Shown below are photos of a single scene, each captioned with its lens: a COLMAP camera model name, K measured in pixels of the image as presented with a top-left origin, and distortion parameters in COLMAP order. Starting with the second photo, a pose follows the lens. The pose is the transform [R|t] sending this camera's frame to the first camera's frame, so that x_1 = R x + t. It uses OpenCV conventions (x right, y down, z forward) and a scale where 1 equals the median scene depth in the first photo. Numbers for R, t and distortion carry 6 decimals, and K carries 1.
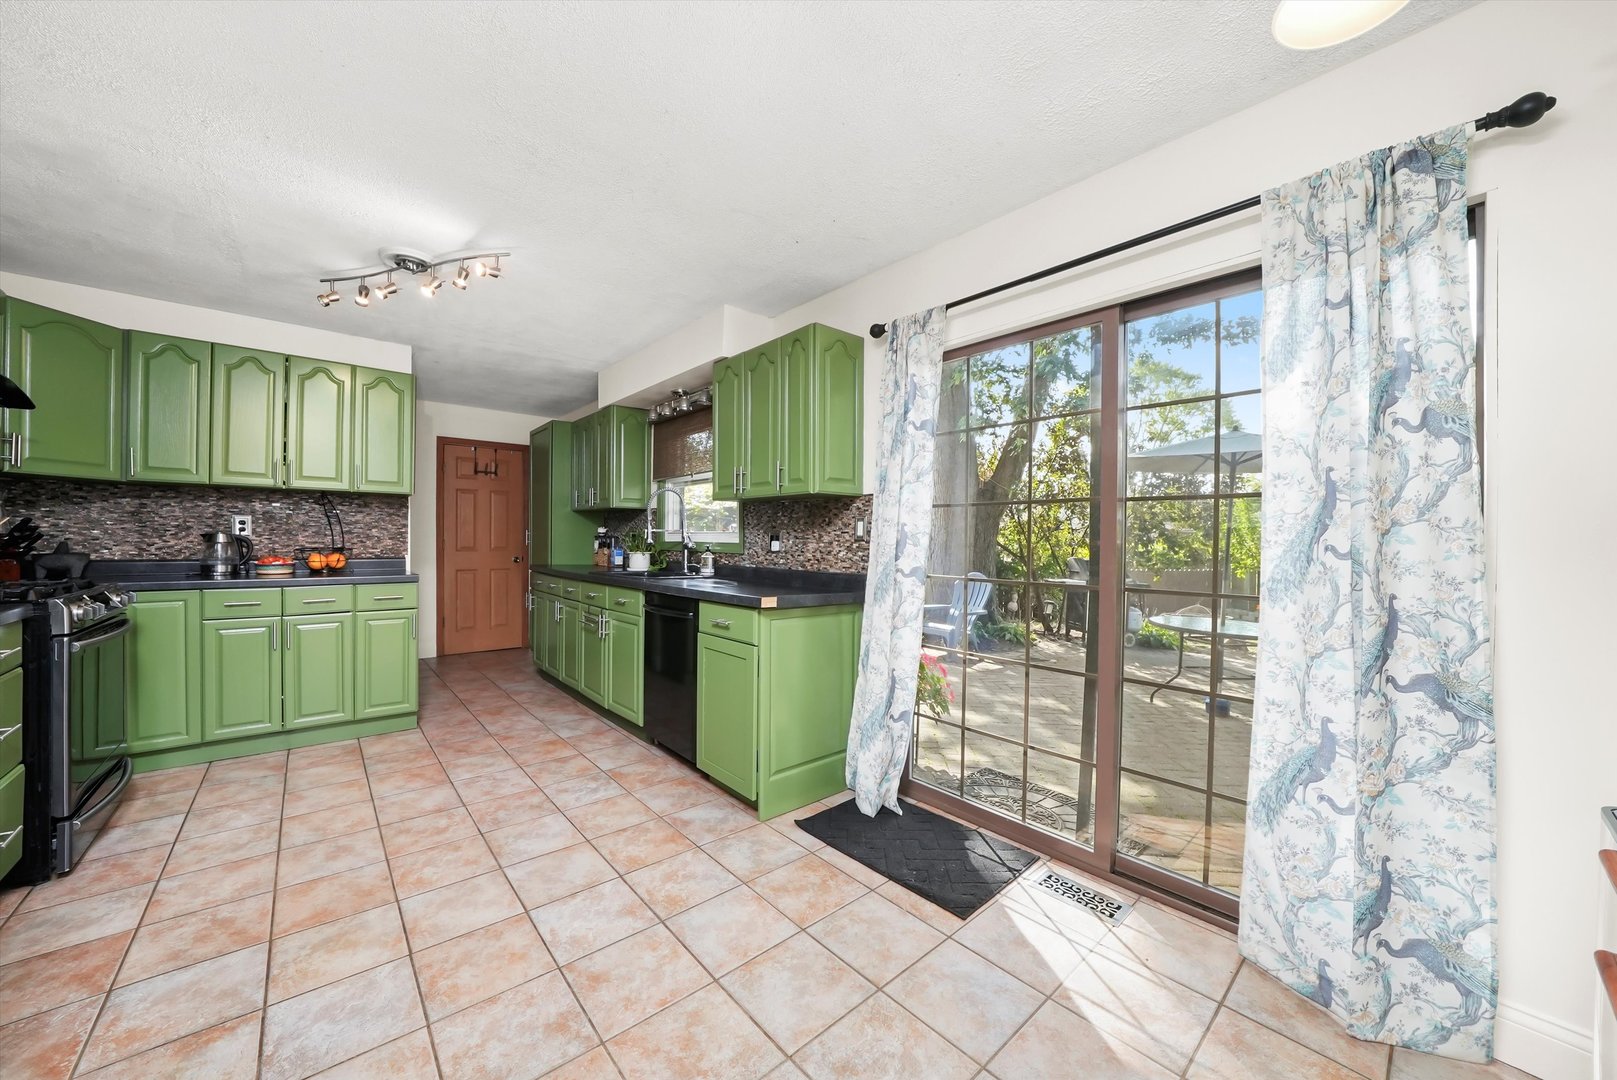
lens RADIAL K [[588.7, 0, 795.0], [0, 588.7, 539.9], [0, 0, 1]] dist [-0.016946, 0.000593]
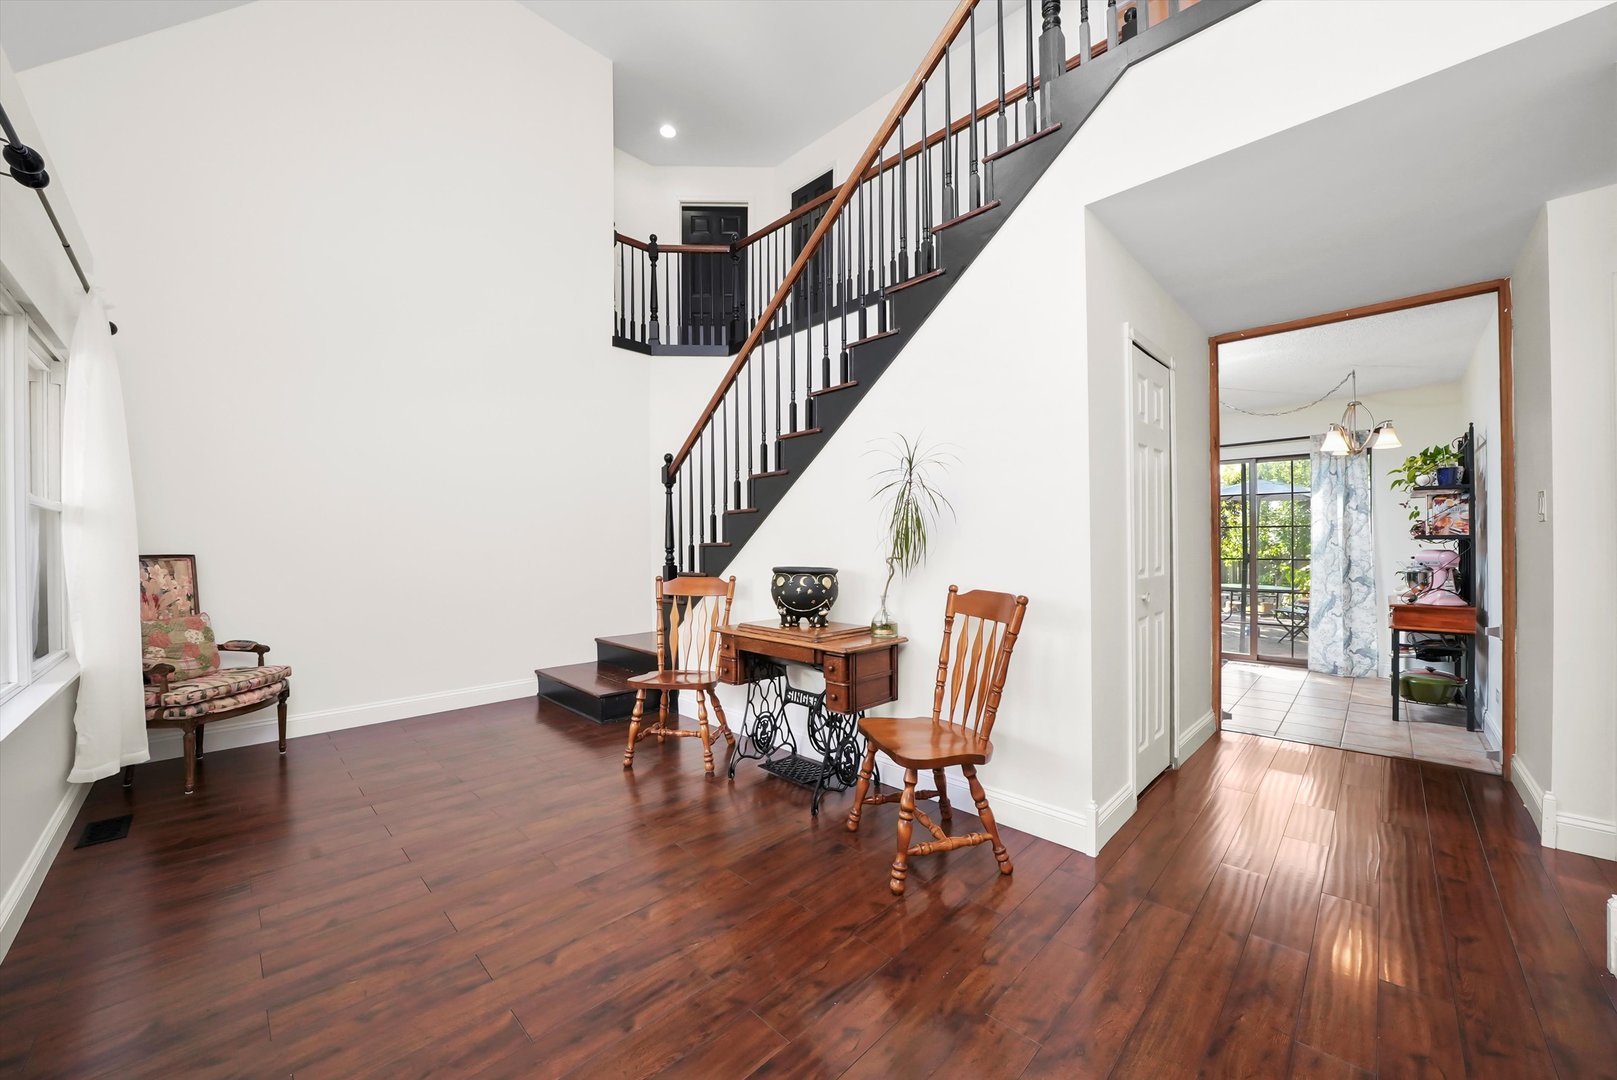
lens RADIAL K [[588.7, 0, 816.3], [0, 588.7, 539.3], [0, 0, 1]] dist [-0.016946, 0.000593]
pose [[0.997197, -0.012812, 0.073720, -2.575180], [0.013670, 0.999844, -0.011145, -0.009767], [-0.073566, 0.012121, 0.997217, -2.388972]]
